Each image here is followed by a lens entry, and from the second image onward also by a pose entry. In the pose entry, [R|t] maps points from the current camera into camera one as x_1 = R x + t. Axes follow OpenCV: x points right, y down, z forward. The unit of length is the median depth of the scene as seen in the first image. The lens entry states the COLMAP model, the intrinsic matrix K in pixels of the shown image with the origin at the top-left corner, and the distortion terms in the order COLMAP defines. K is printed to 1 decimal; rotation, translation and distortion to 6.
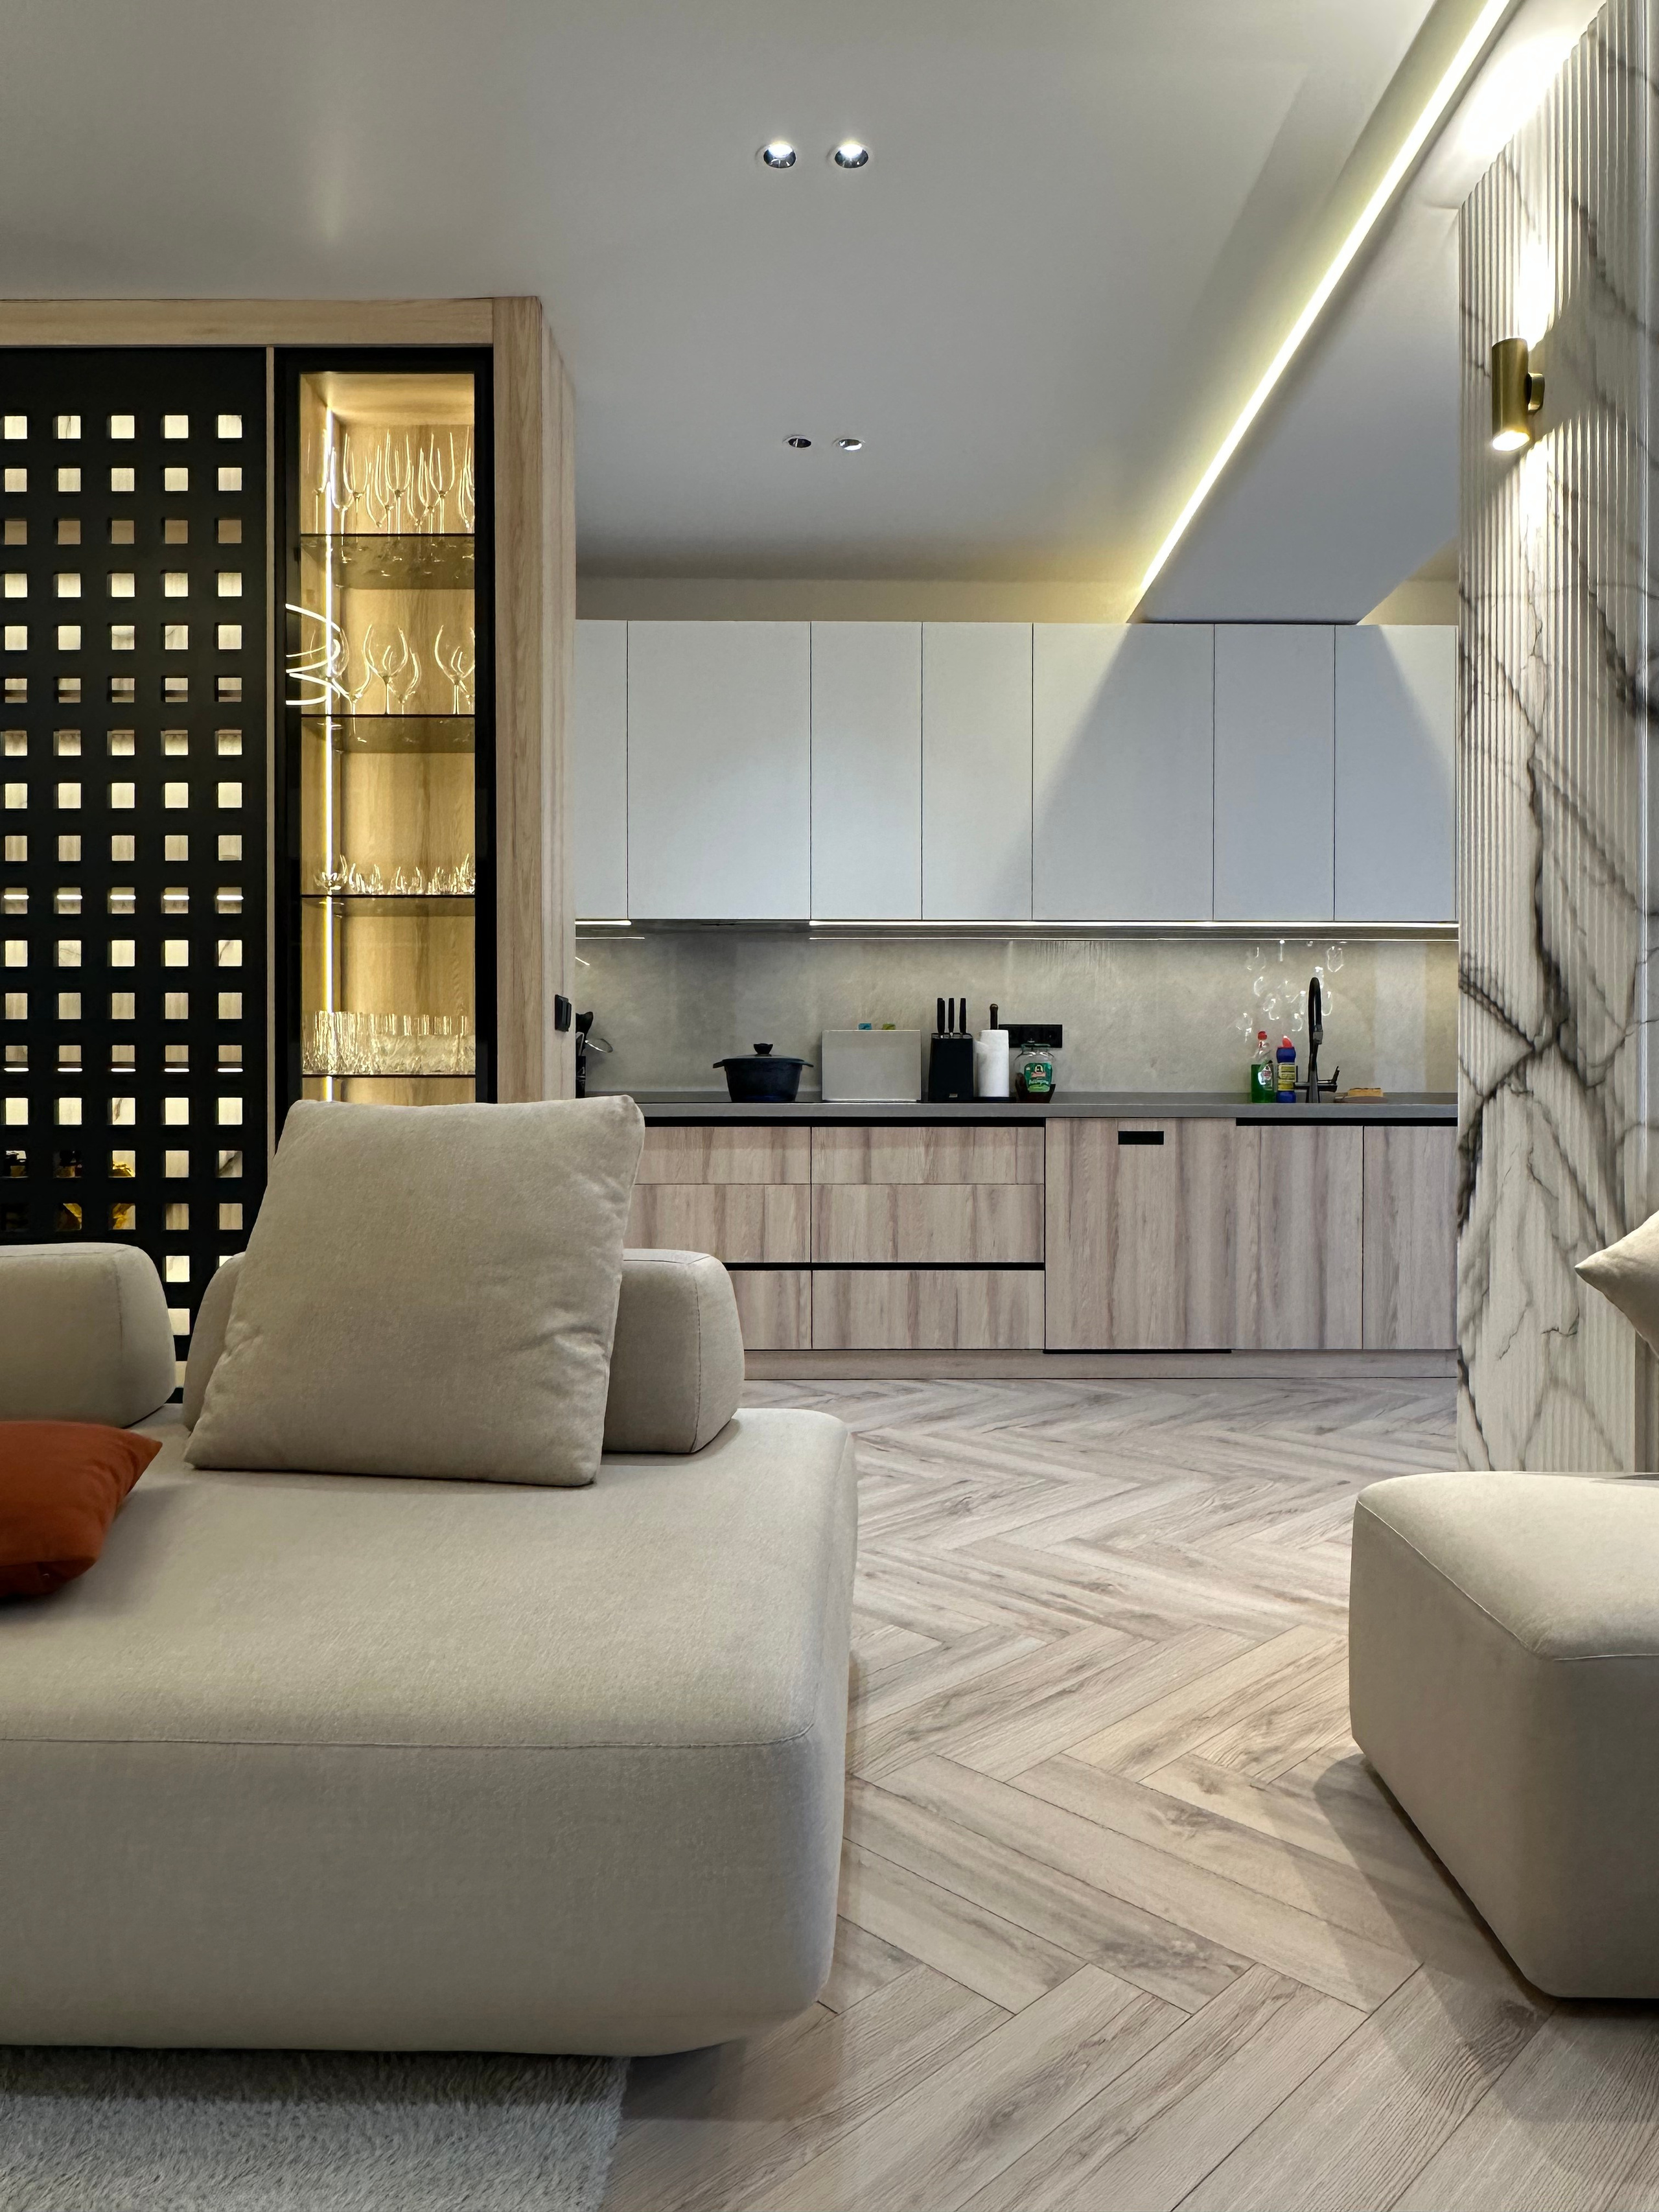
lens RADIAL K [[1479.9, 0, 834.7], [0, 1479.9, 1096.8], [0, 0, 1]] dist [0.002694, -0.006756]
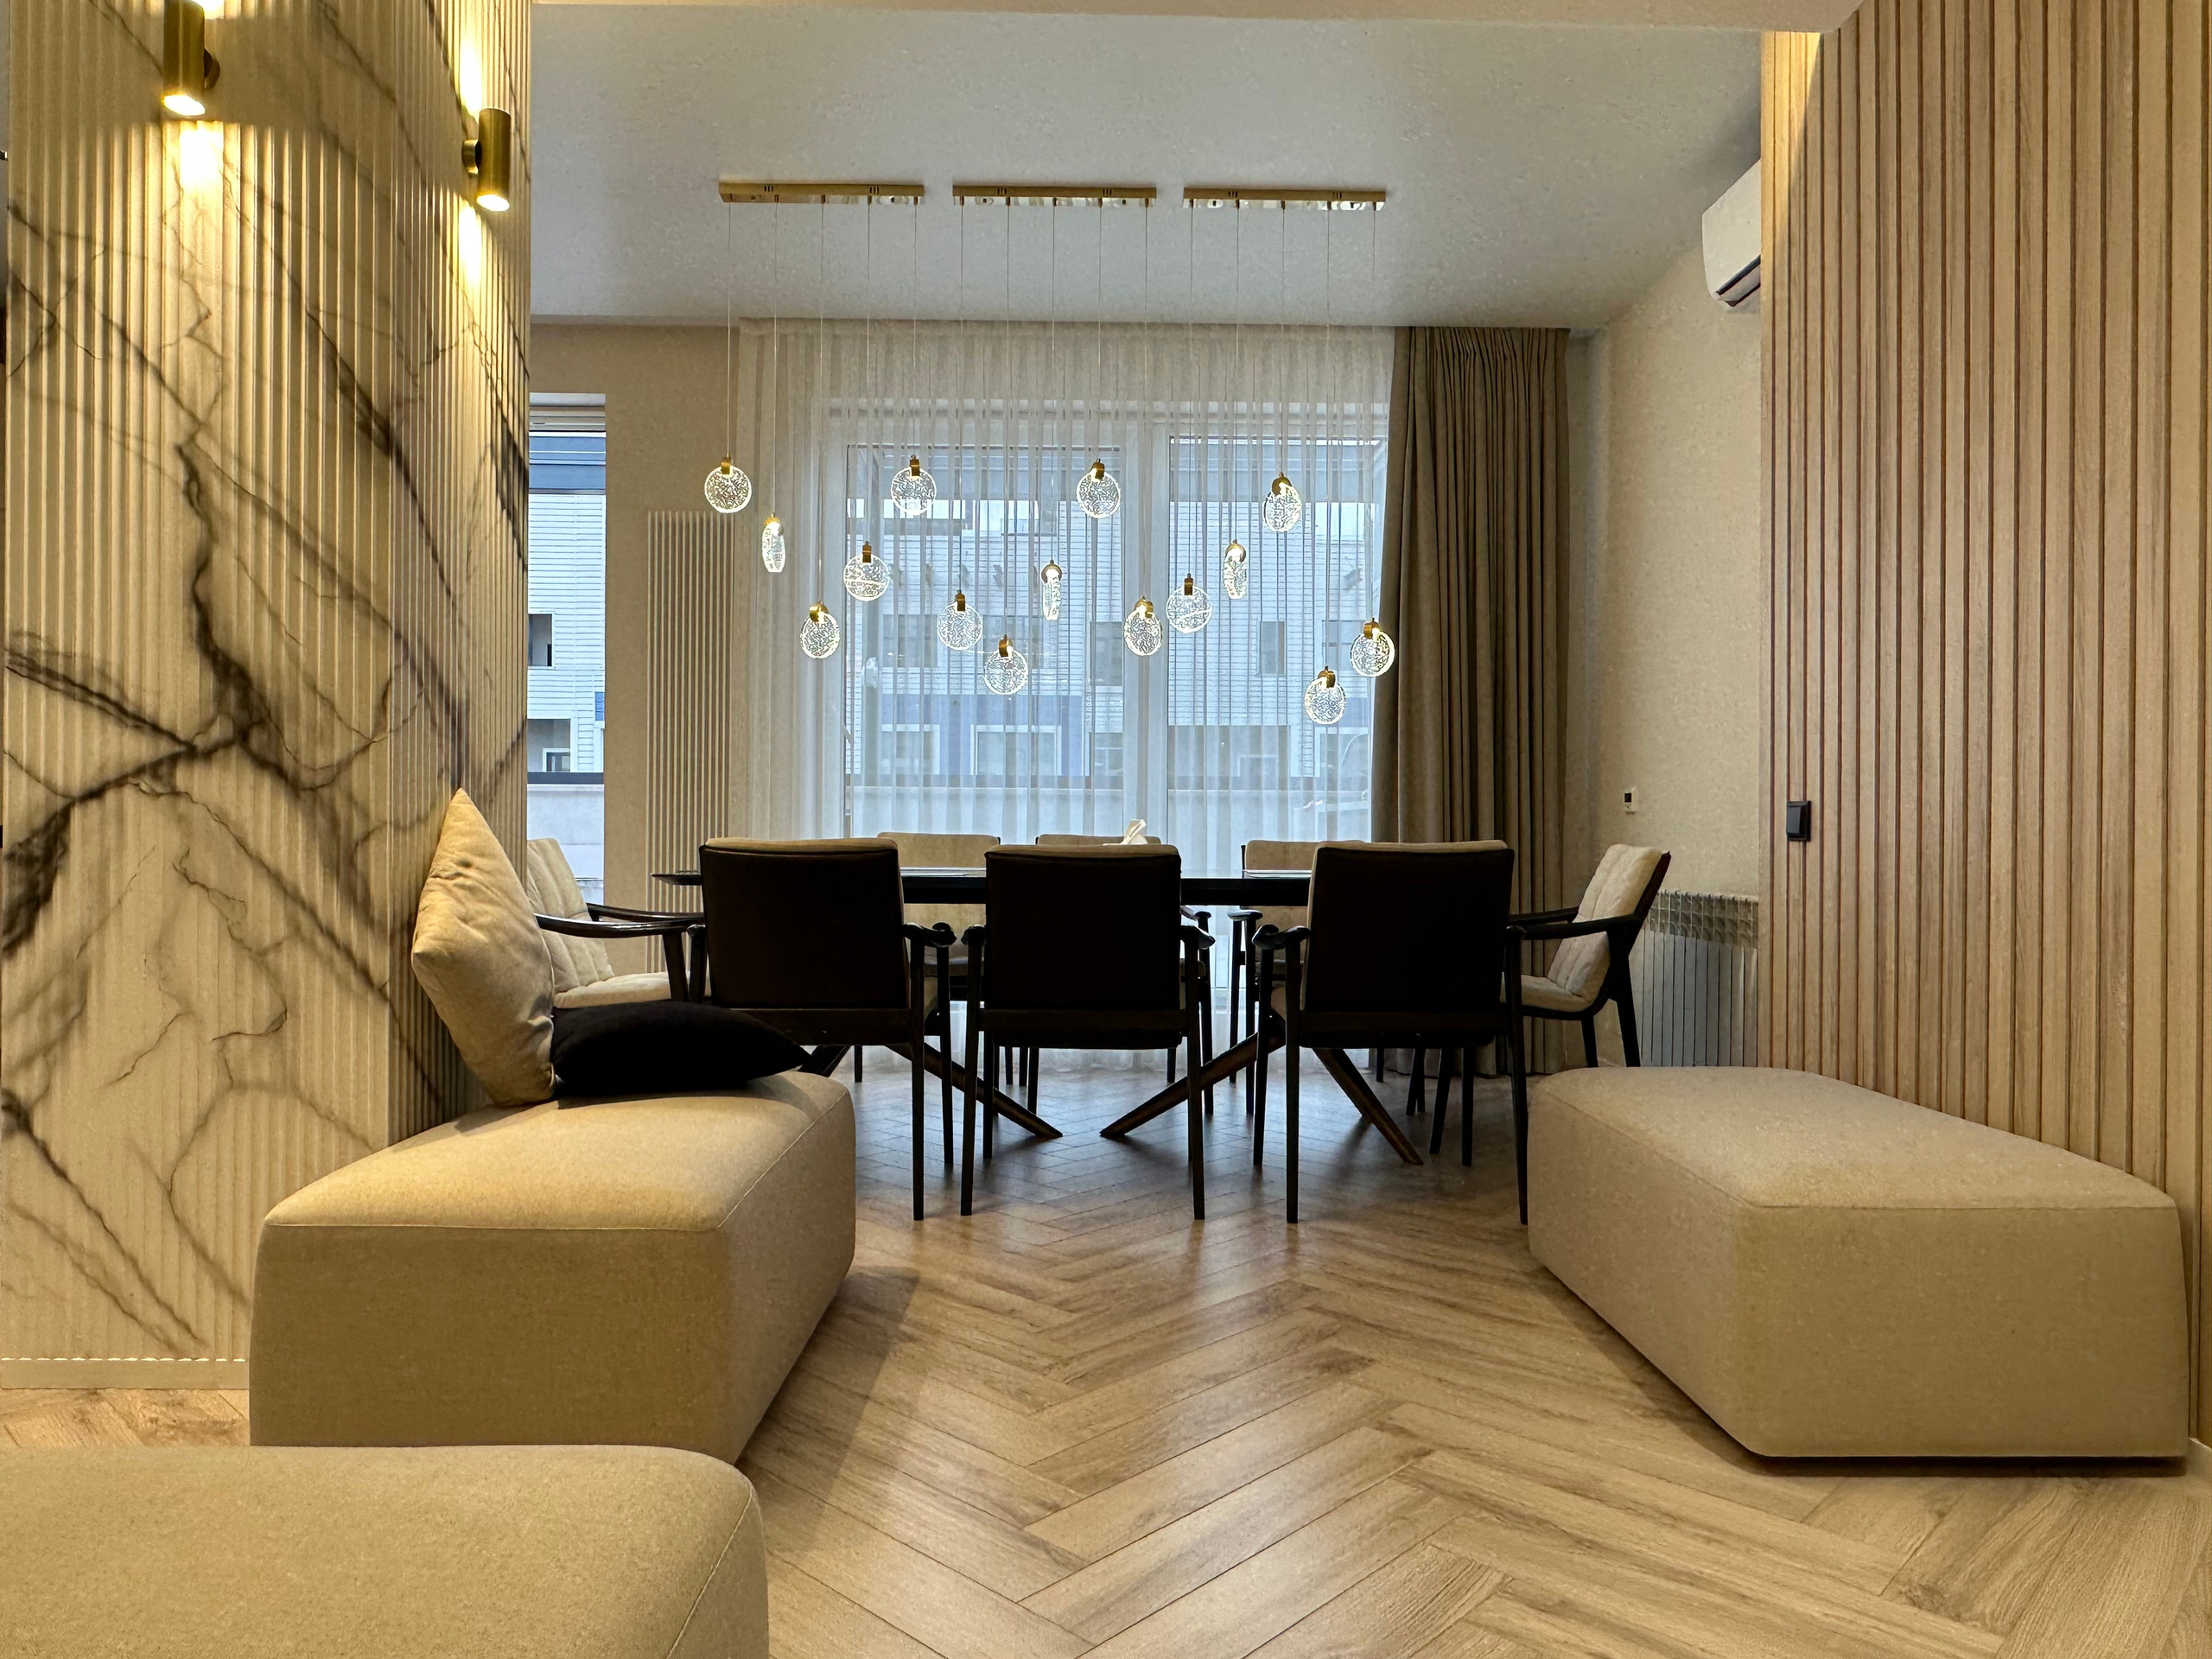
lens RADIAL K [[1480.0, 0, 1102.0], [0, 1480.0, 834.3], [0, 0, 1]] dist [0.002694, -0.006756]
pose [[-0.038784, 0.000684, 0.999247, -0.372983], [-0.002529, 0.999996, -0.000782, 0.016562], [-0.999244, -0.002558, -0.038782, 0.327254]]
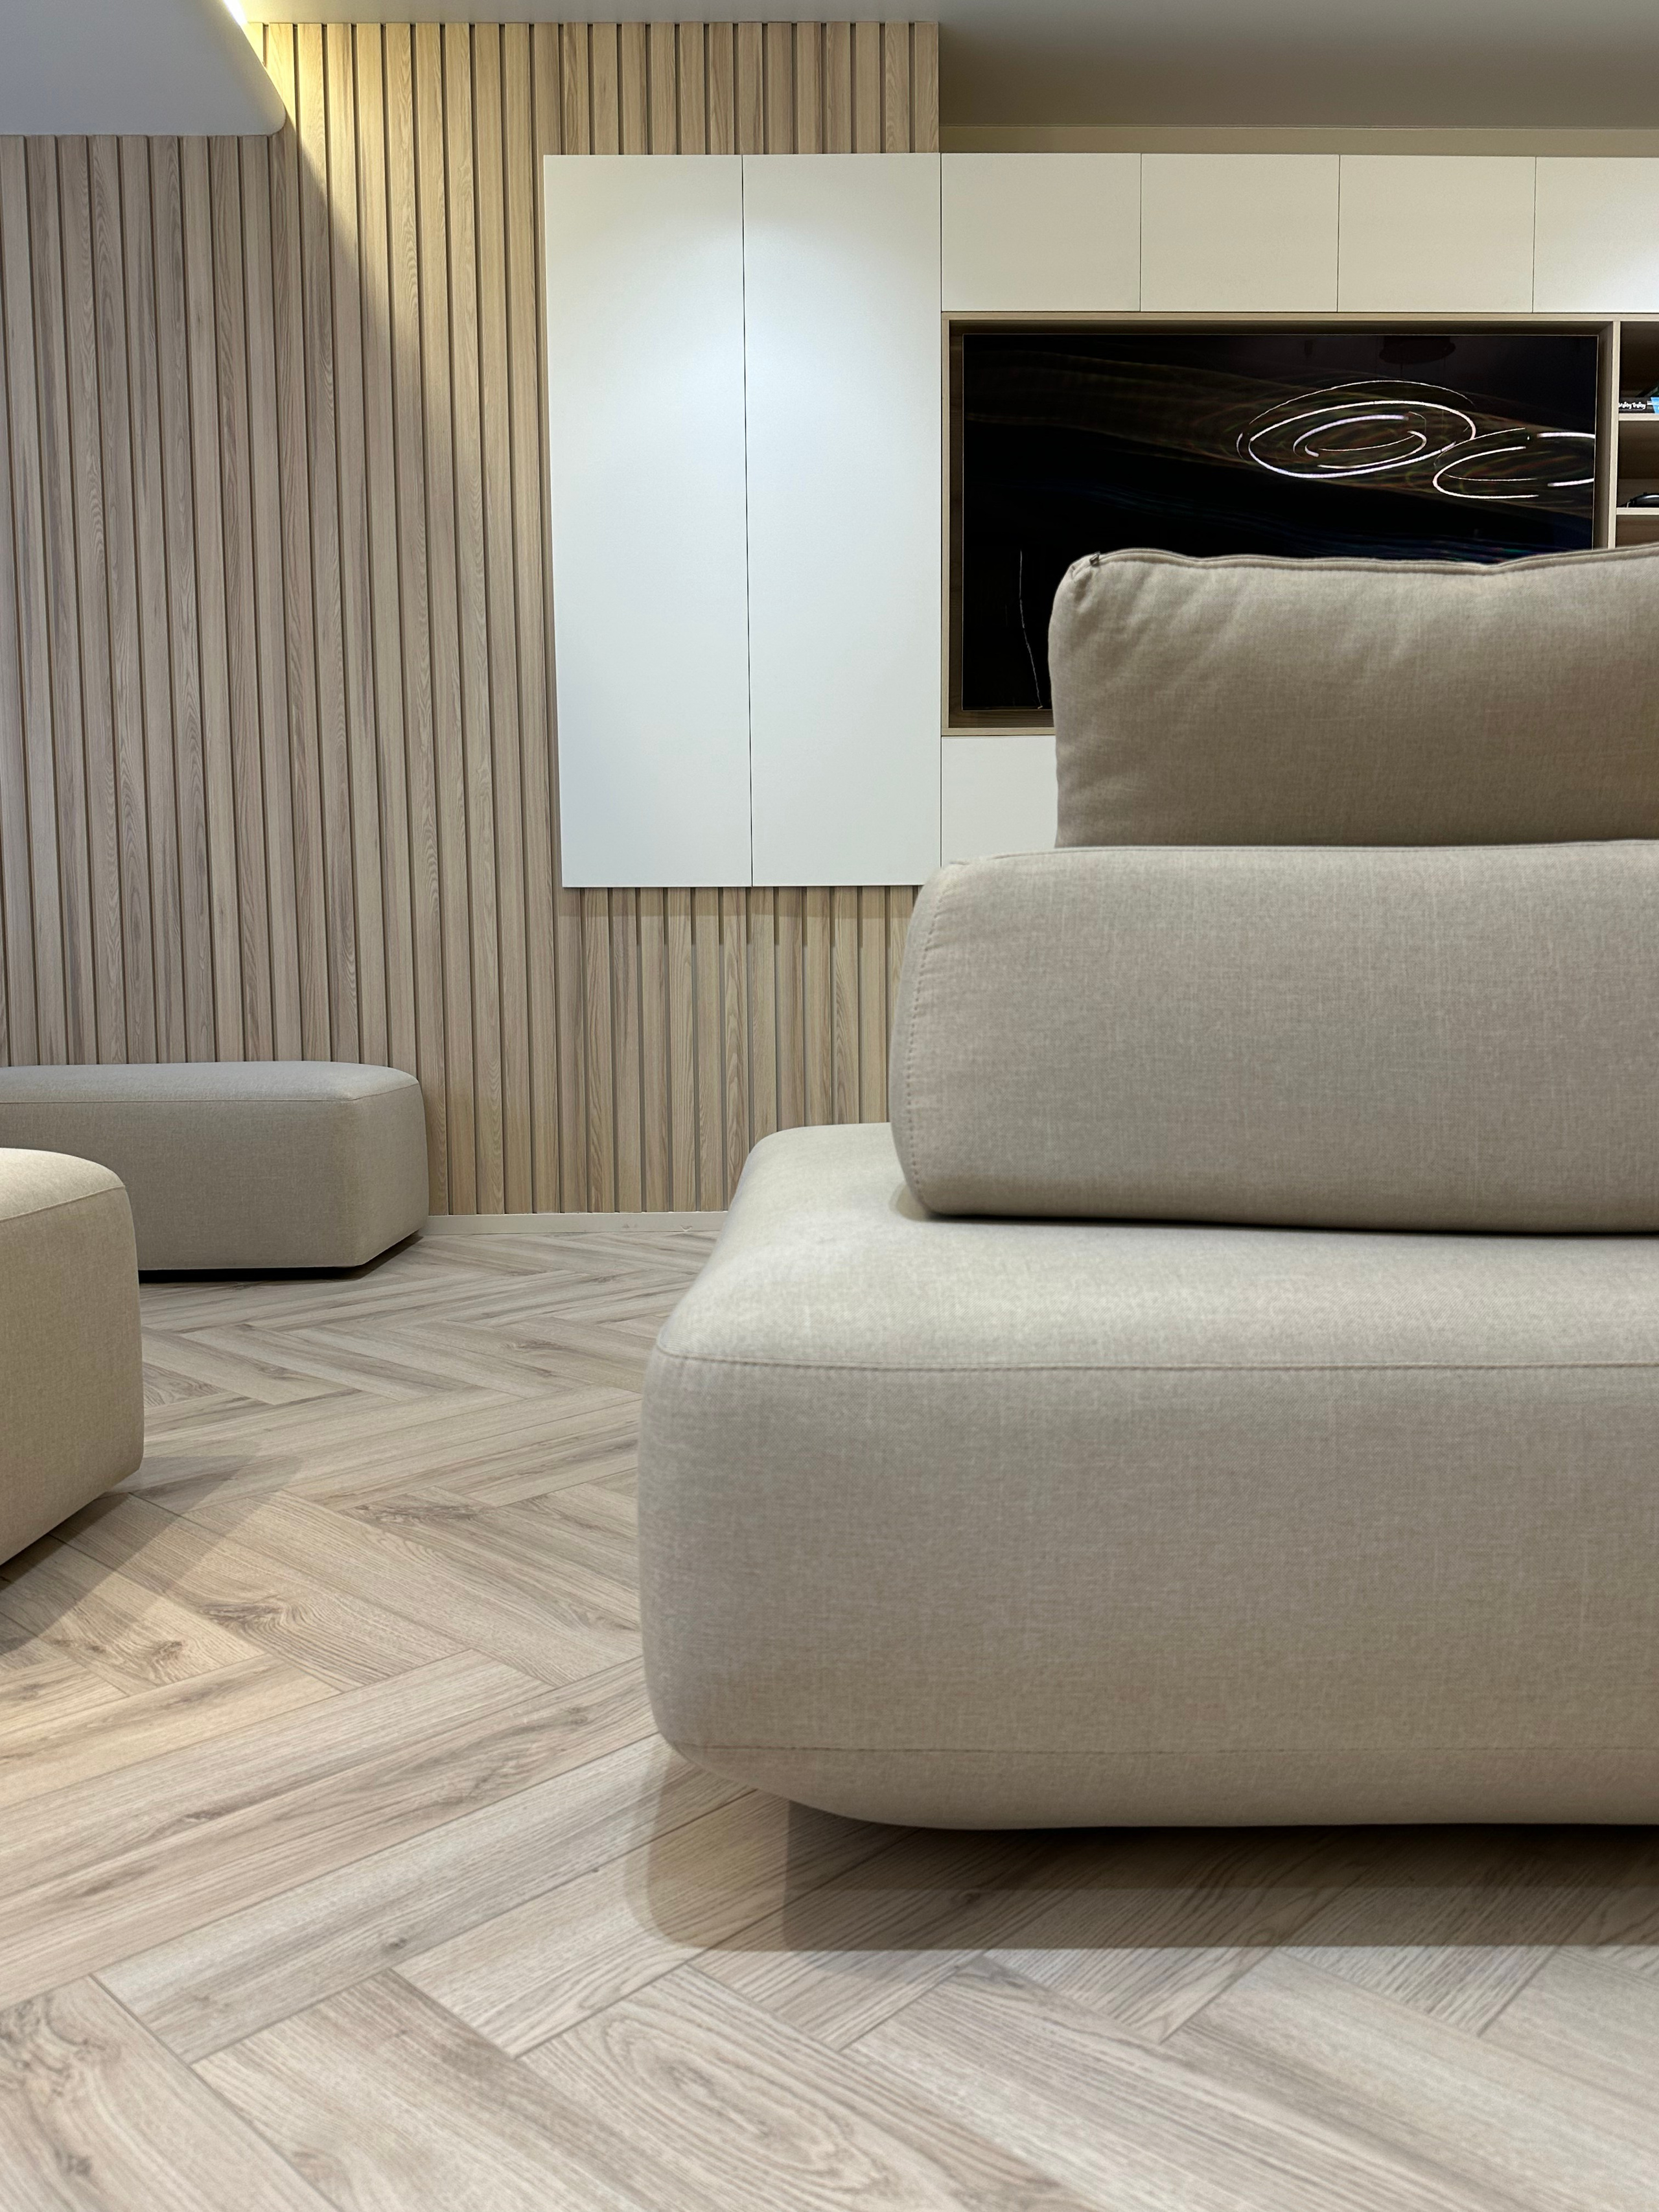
lens RADIAL K [[1605.1, 0, 840.0], [0, 1605.1, 1103.7], [0, 0, 1]] dist [0.061311, -0.079542]
pose [[-0.999213, 0.010412, -0.038283, -0.017011], [0.007275, 0.996671, 0.081198, 0.098089], [0.039001, 0.080856, -0.995962, 1.055022]]
